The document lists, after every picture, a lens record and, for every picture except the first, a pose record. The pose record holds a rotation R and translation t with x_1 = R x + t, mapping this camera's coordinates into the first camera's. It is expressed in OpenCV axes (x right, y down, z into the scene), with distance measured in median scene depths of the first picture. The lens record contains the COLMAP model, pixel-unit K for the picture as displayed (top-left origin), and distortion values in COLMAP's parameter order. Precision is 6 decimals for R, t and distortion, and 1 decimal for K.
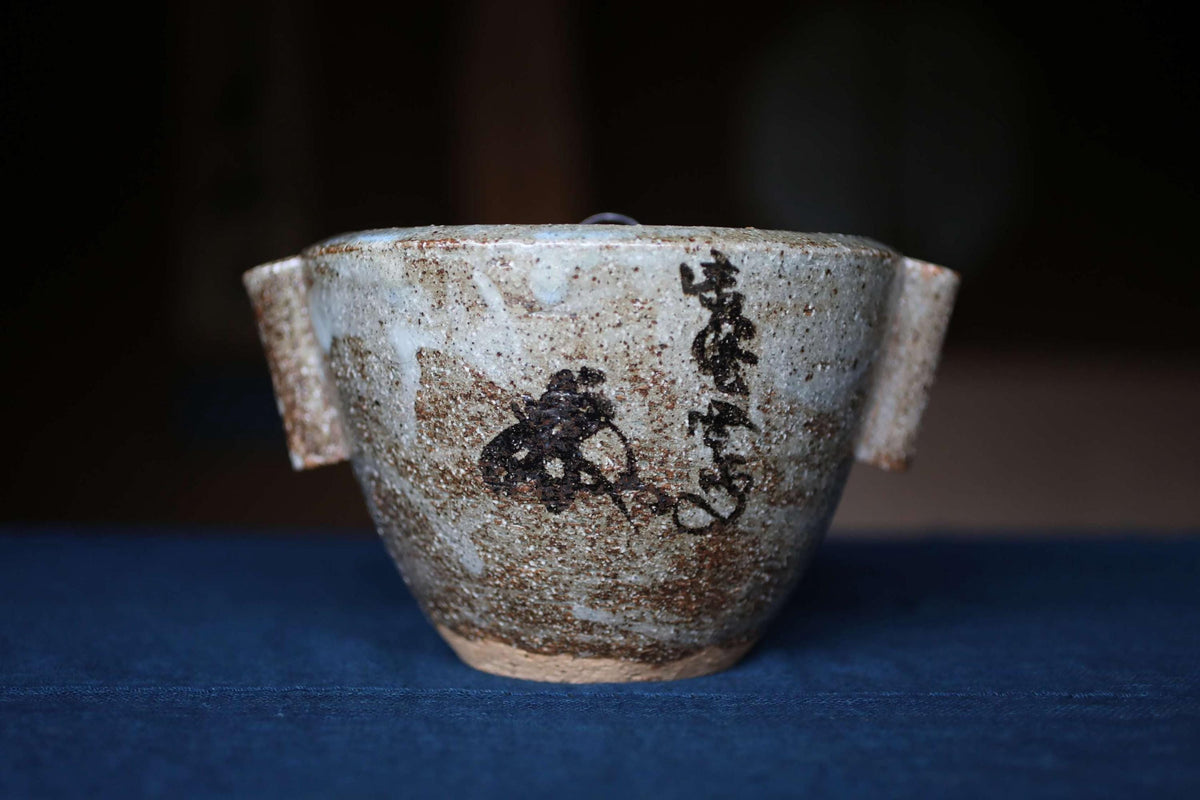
lens RADIAL K [[1804.4, 0, 600.0], [0, 1804.4, 400.0], [0, 0, 1]] dist [-0.000291, -0.035775]
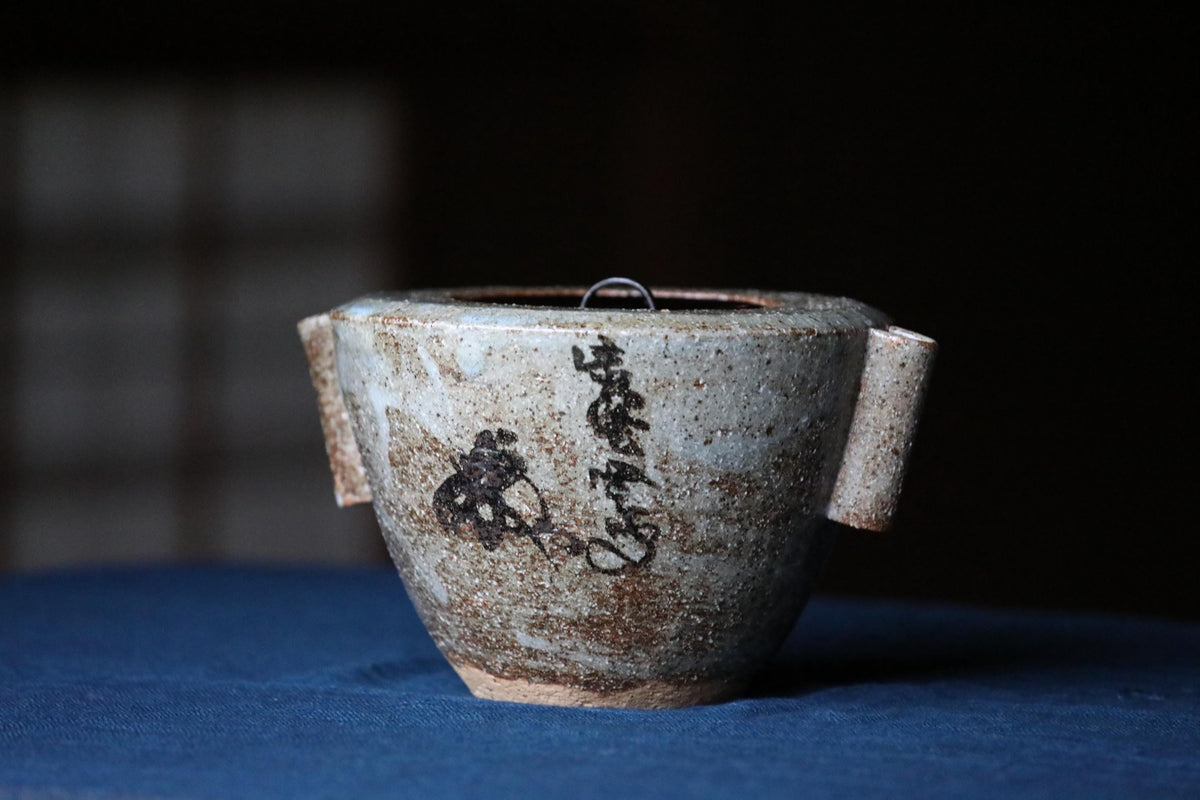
lens RADIAL K [[6791.4, 0, 598.2], [0, 6791.4, 428.2], [0, 0, 1]] dist [1.948098, 3.463780]
pose [[0.934143, 0.034175, -0.355258, 1.613142], [-0.027829, 0.999349, 0.022959, -0.120756], [0.355811, -0.011560, 0.934486, -3.114539]]
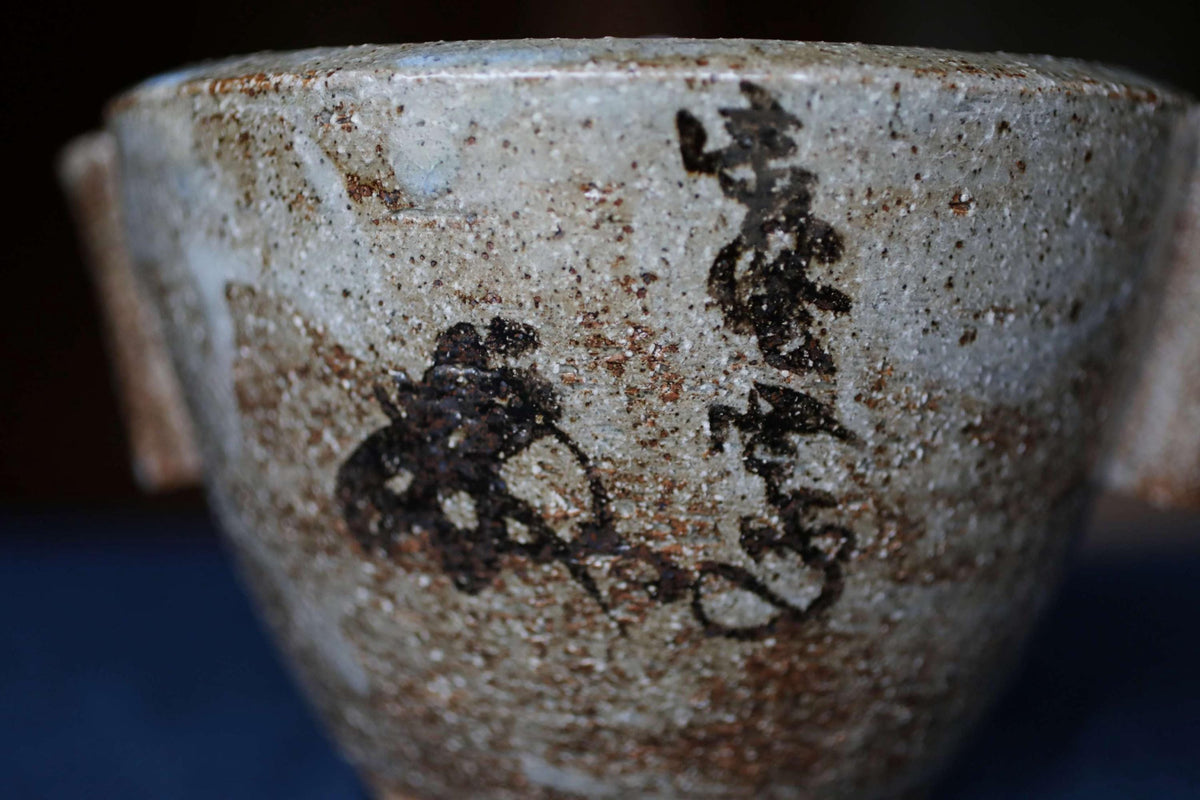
lens RADIAL K [[1983.9, 0, 600.0], [0, 1983.9, 400.0], [0, 0, 1]] dist [-0.023690, 0.209987]
pose [[0.977830, 0.010002, -0.209162, 0.133936], [-0.003031, 0.999430, 0.033620, -0.013714], [0.209379, -0.032241, 0.977303, 0.442976]]
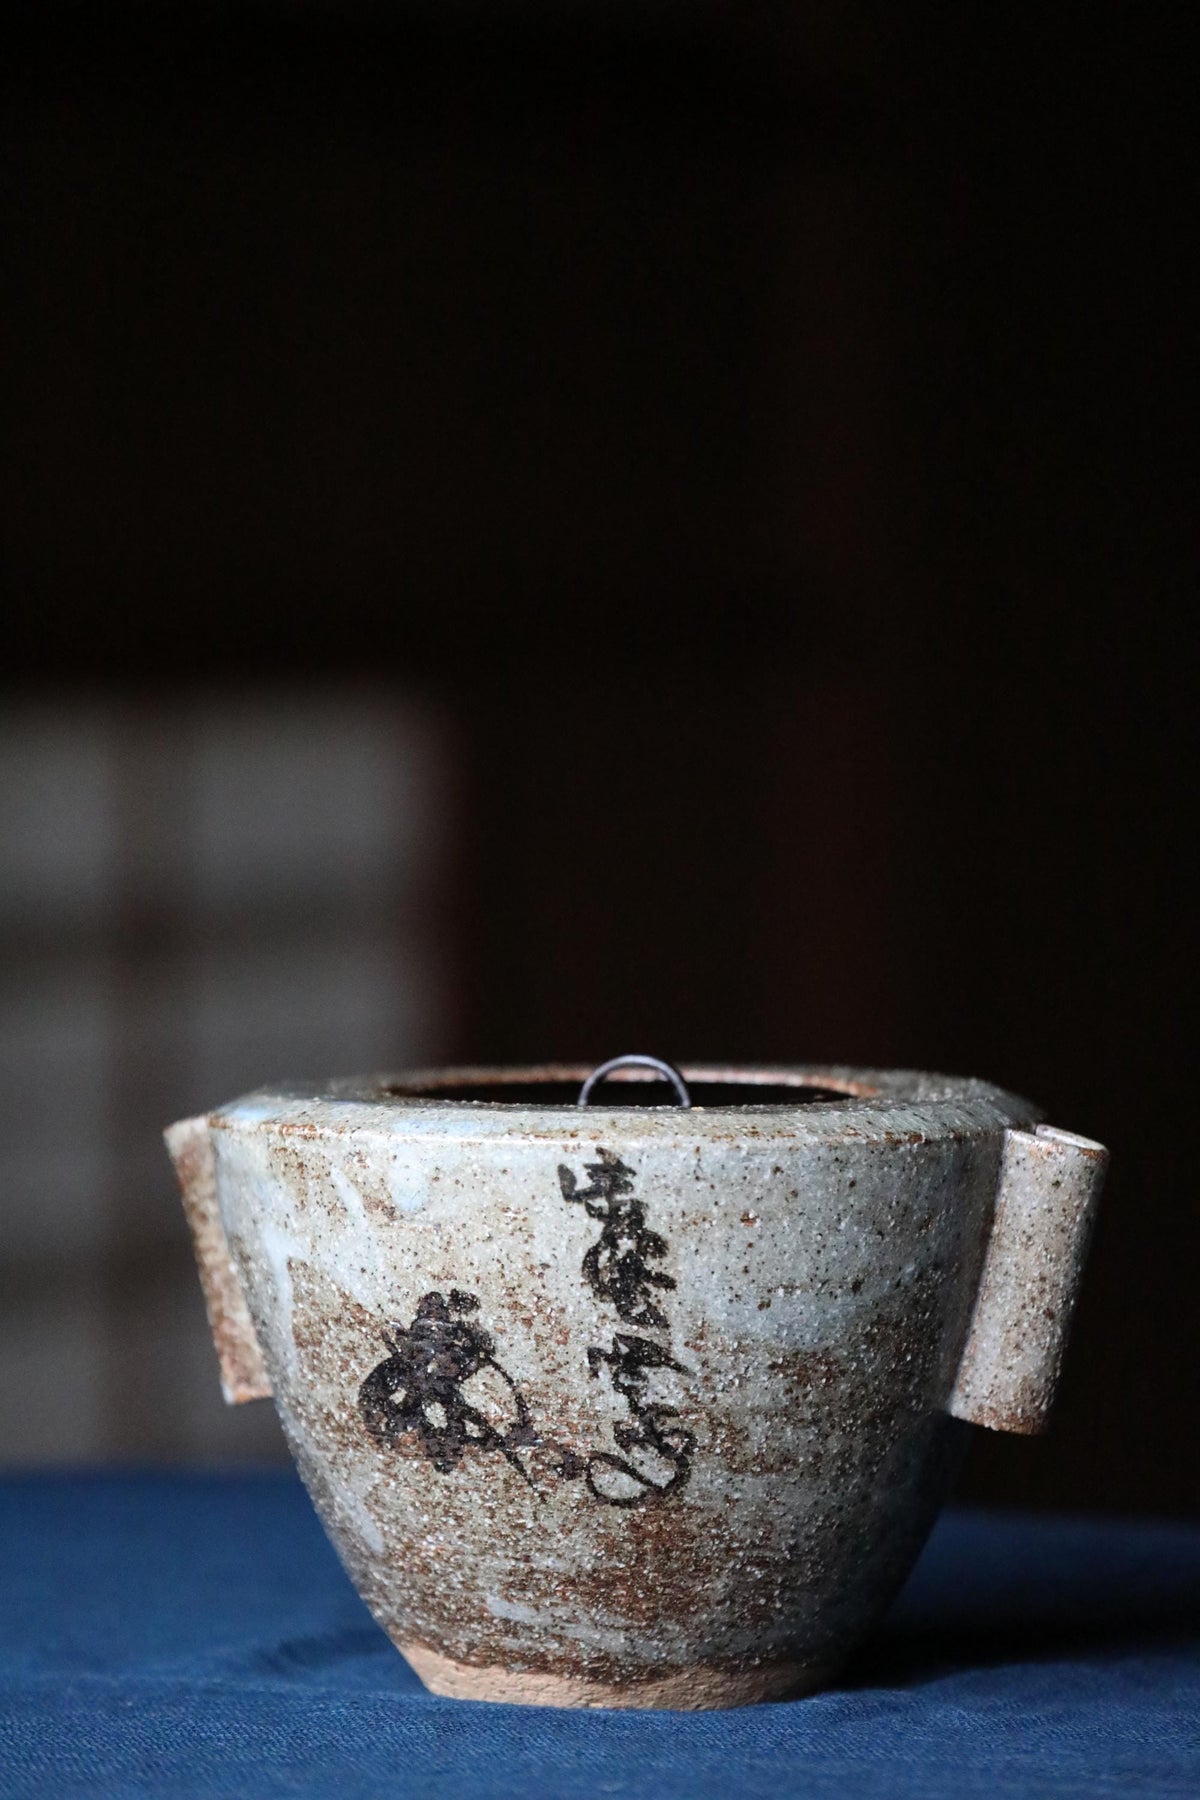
lens RADIAL K [[10187.0, 0, 593.7], [0, 10187.0, 846.9], [0, 0, 1]] dist [1.948098, 3.463780]
pose [[0.925105, 0.008735, -0.379610, 1.731580], [-0.011301, 0.999926, -0.004533, -0.190516], [0.379542, 0.008484, 0.925136, -3.114306]]
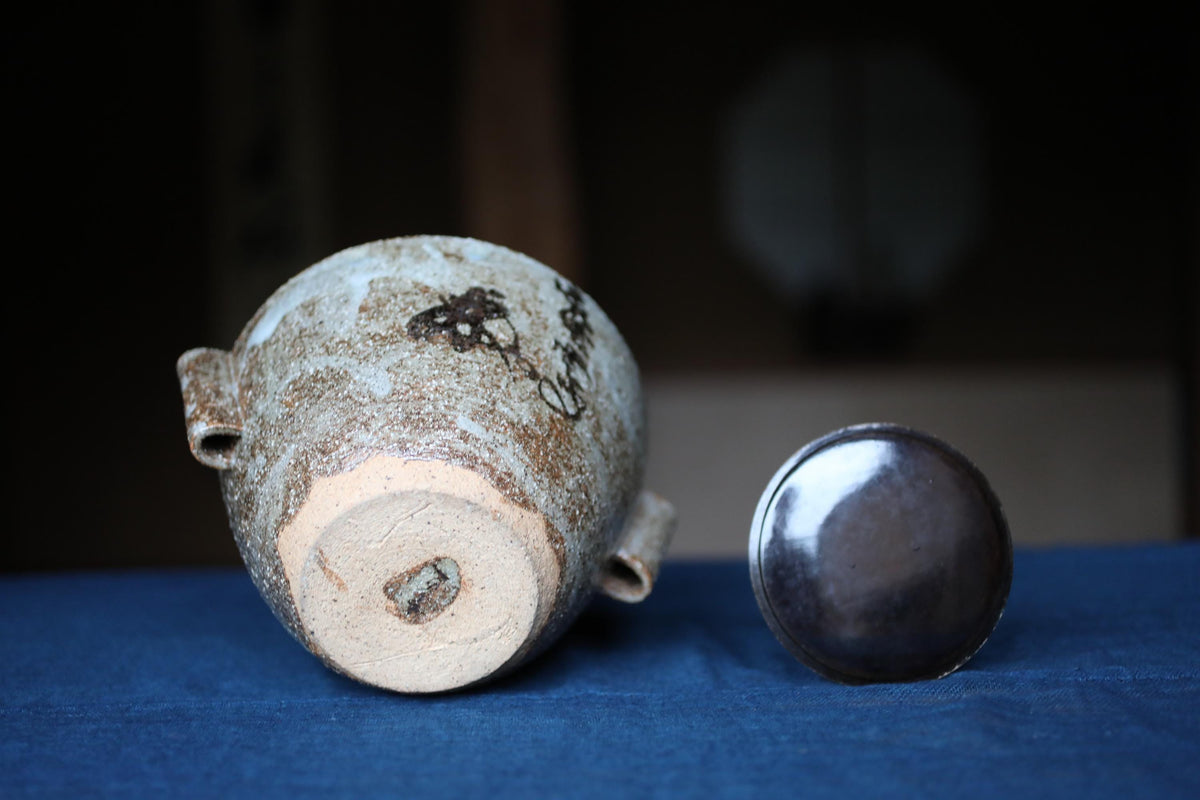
lens RADIAL K [[1983.9, 0, 600.0], [0, 1983.9, 400.0], [0, 0, 1]] dist [-0.023690, 0.209987]
pose [[0.929215, 0.316136, 0.191359, -0.202855], [0.053348, 0.397647, -0.915986, 1.464444], [-0.365670, 0.861357, 0.352634, 0.462405]]
